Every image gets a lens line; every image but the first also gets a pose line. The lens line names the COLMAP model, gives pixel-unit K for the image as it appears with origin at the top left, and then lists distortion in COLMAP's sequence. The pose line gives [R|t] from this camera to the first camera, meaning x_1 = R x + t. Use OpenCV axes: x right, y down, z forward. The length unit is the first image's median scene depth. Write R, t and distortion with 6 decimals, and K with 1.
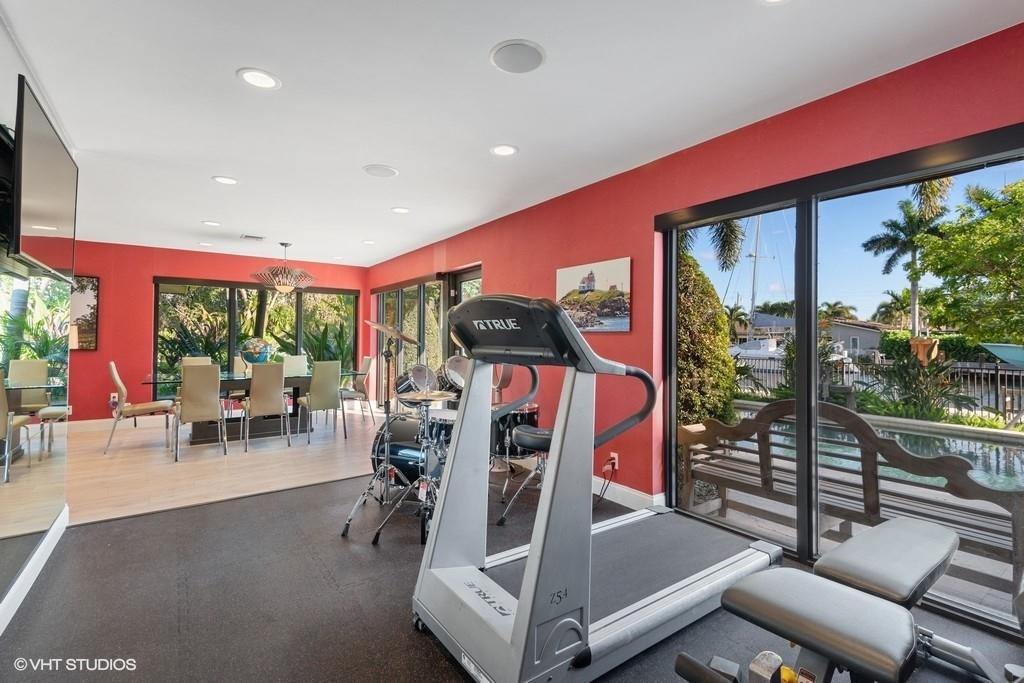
lens RADIAL K [[469.9, 0, 512.2], [0, 469.9, 335.7], [0, 0, 1]] dist [0.005836, 0.000383]
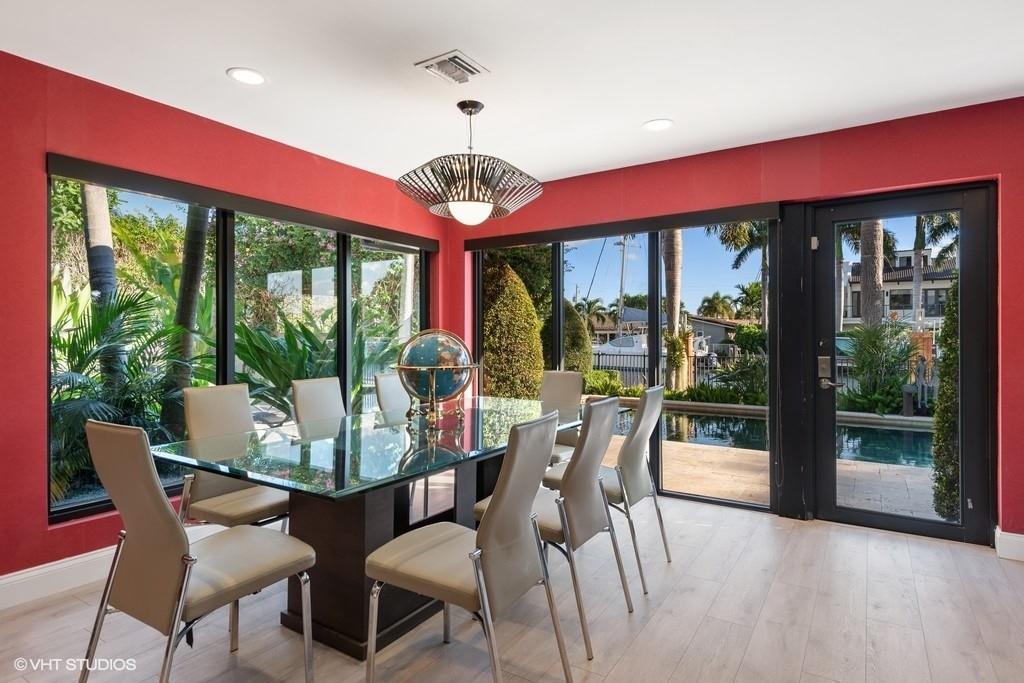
lens RADIAL K [[559.7, 0, 514.6], [0, 559.7, 333.3], [0, 0, 1]] dist [-0.006677, -0.000263]
pose [[0.916804, -0.011851, 0.399162, -0.215970], [0.013229, 0.999912, -0.000696, 0.003787], [-0.399118, 0.005919, 0.916880, 0.173244]]
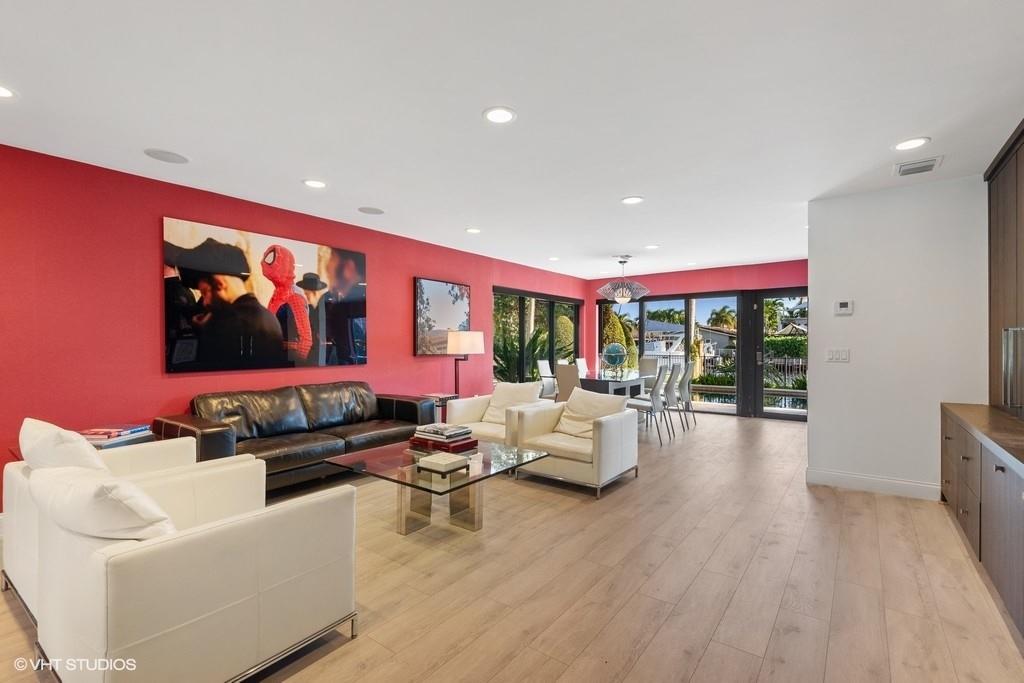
lens RADIAL K [[469.9, 0, 506.1], [0, 469.9, 351.4], [0, 0, 1]] dist [0.005836, 0.000383]
pose [[0.947797, -0.019042, 0.318305, -0.381323], [0.012425, 0.999663, 0.022806, 0.000307], [-0.318632, -0.017660, 0.947714, -0.012864]]
